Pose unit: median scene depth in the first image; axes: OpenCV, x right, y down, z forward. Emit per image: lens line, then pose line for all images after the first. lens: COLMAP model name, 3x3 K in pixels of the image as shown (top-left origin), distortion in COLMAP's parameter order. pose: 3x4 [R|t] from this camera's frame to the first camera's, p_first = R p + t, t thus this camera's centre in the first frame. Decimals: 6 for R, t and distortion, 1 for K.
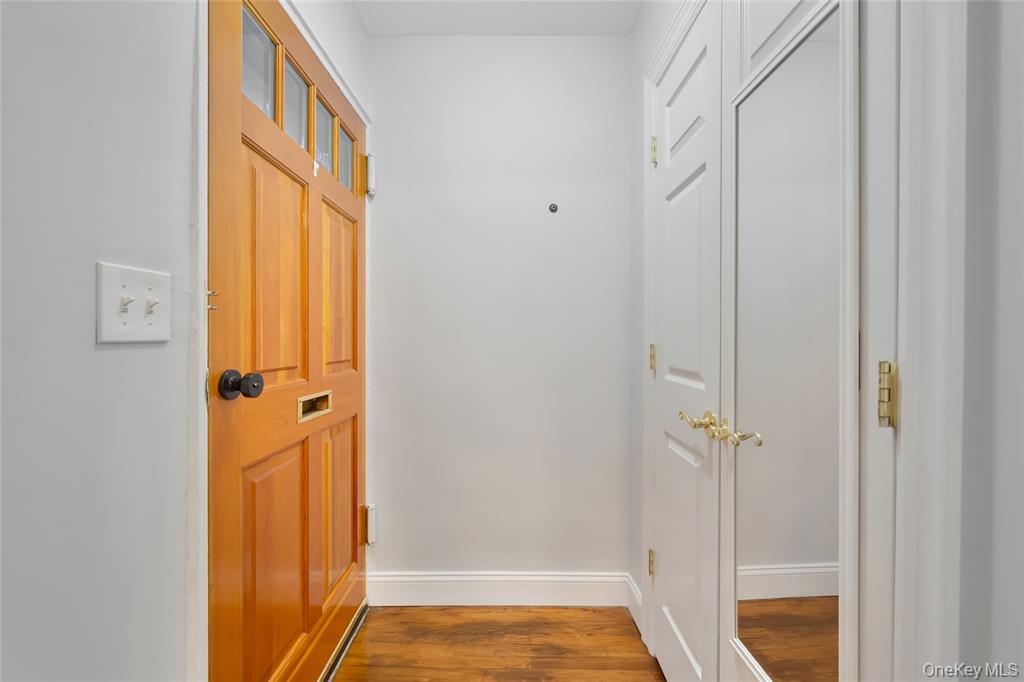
lens RADIAL K [[415.8, 0, 512.0], [0, 415.8, 341.0], [0, 0, 1]] dist [-0.000085, 0.000315]
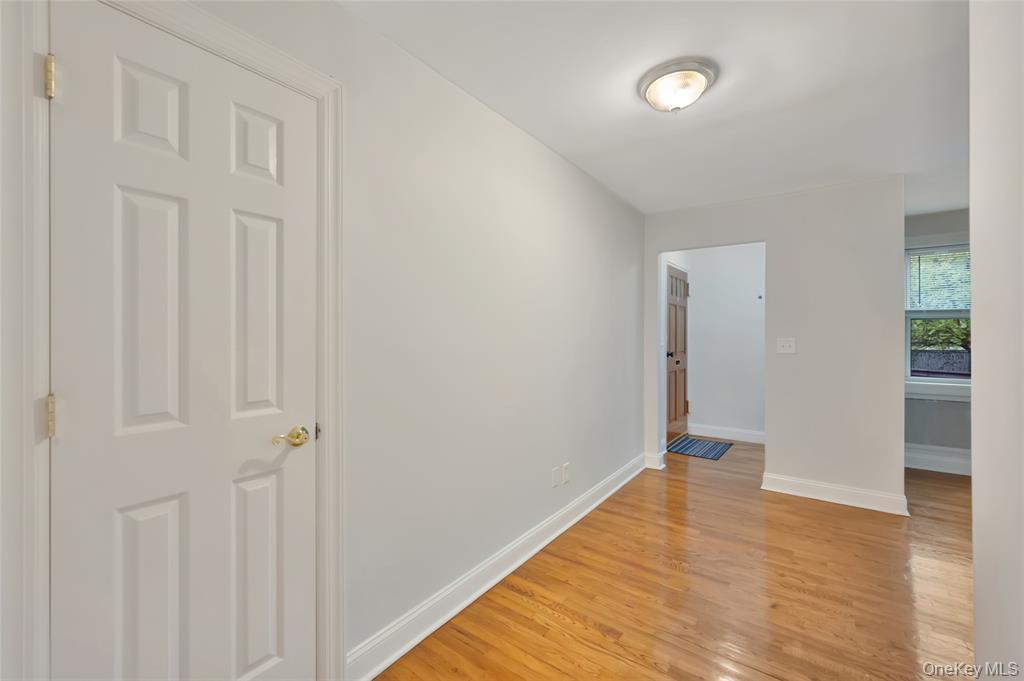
lens RADIAL K [[419.6, 0, 510.4], [0, 419.6, 332.6], [0, 0, 1]] dist [-0.000815, -0.000137]
pose [[0.796634, -0.002985, -0.604455, 0.459800], [-0.001380, 0.999976, -0.006757, -0.066667], [0.604461, 0.006217, 0.796611, -2.195381]]
